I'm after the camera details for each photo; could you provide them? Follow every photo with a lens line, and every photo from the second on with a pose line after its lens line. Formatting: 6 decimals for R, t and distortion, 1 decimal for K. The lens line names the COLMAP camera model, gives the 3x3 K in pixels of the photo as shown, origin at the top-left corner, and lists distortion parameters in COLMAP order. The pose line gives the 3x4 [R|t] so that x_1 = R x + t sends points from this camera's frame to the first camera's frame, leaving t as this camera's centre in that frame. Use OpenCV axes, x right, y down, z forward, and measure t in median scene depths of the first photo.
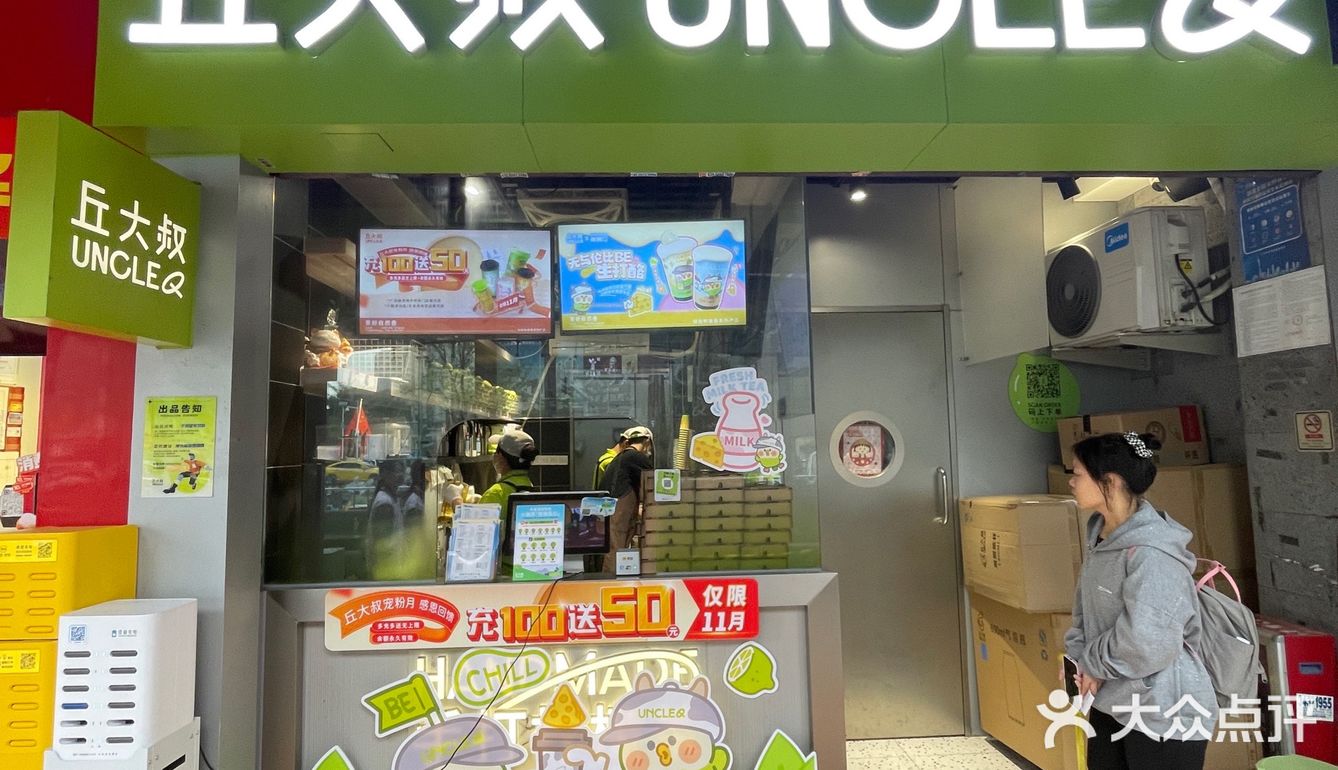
lens RADIAL K [[728.6, 0, 669.0], [0, 728.6, 385.0], [0, 0, 1]] dist [0.025639, -0.000180]
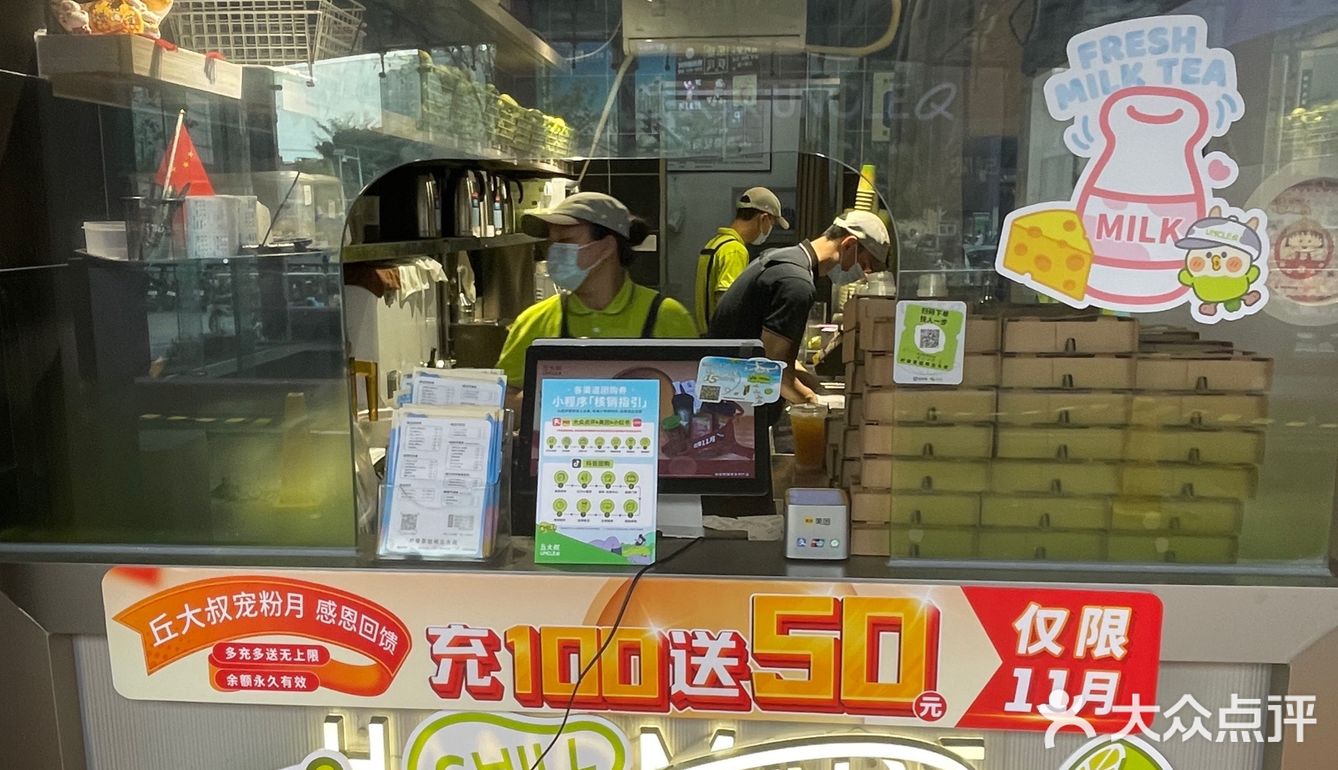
lens RADIAL K [[1101.2, 0, 669.0], [0, 1101.2, 385.0], [0, 0, 1]] dist [-0.001637, -0.003064]
pose [[0.992302, 0.033608, -0.119197, -0.069796], [-0.004828, 0.972241, 0.233934, 0.026920], [0.123751, -0.231557, 0.964918, 0.442284]]
